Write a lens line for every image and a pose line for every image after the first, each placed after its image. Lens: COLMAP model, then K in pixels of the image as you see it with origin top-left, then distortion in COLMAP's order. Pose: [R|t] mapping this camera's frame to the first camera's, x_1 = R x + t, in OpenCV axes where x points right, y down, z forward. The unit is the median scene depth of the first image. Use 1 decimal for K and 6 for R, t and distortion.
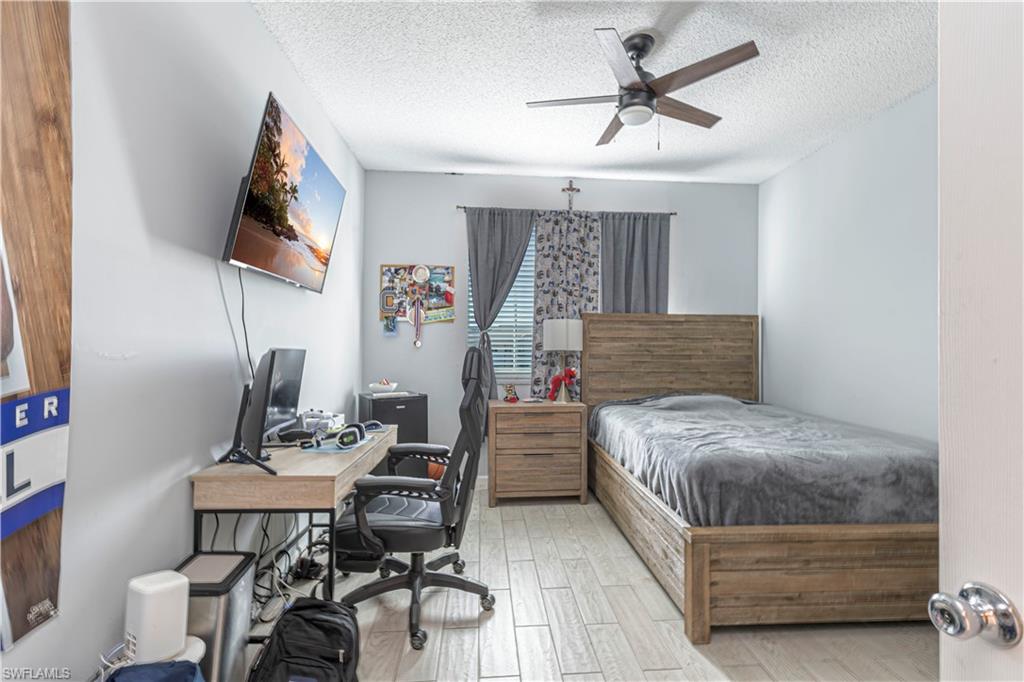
lens RADIAL K [[454.6, 0, 533.9], [0, 454.6, 339.7], [0, 0, 1]] dist [0.011027, 0.000015]
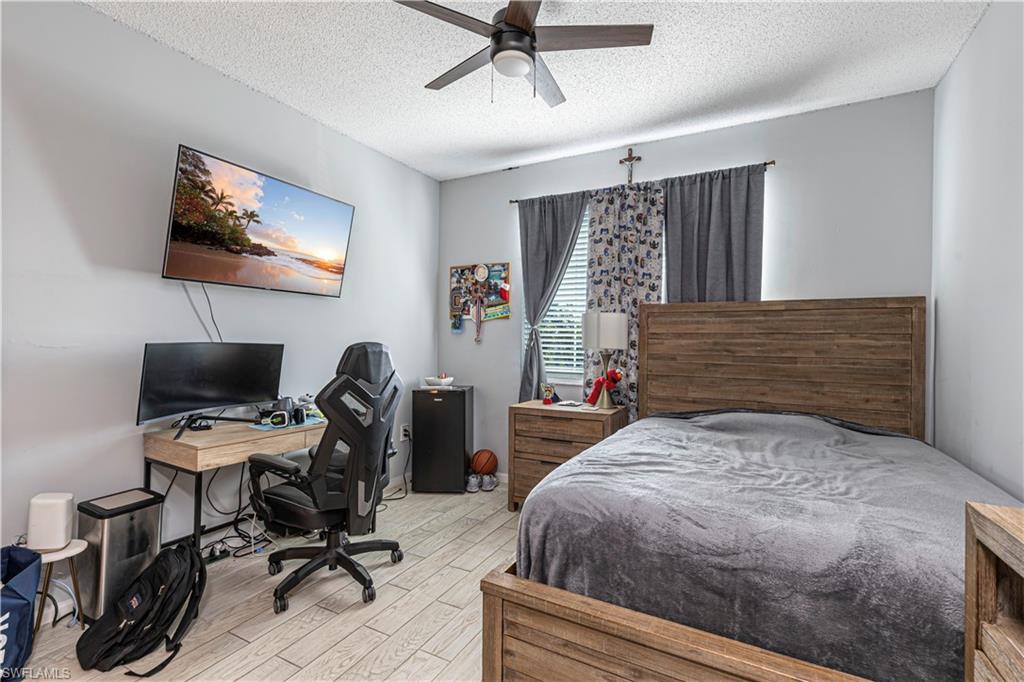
lens RADIAL K [[463.3, 0, 532.5], [0, 463.3, 340.8], [0, 0, 1]] dist [0.009472, -0.000348]
pose [[0.842445, 0.002158, -0.538778, 0.402560], [0.000896, 0.999985, 0.005408, 0.003529], [0.538782, -0.005039, 0.842430, 0.174585]]
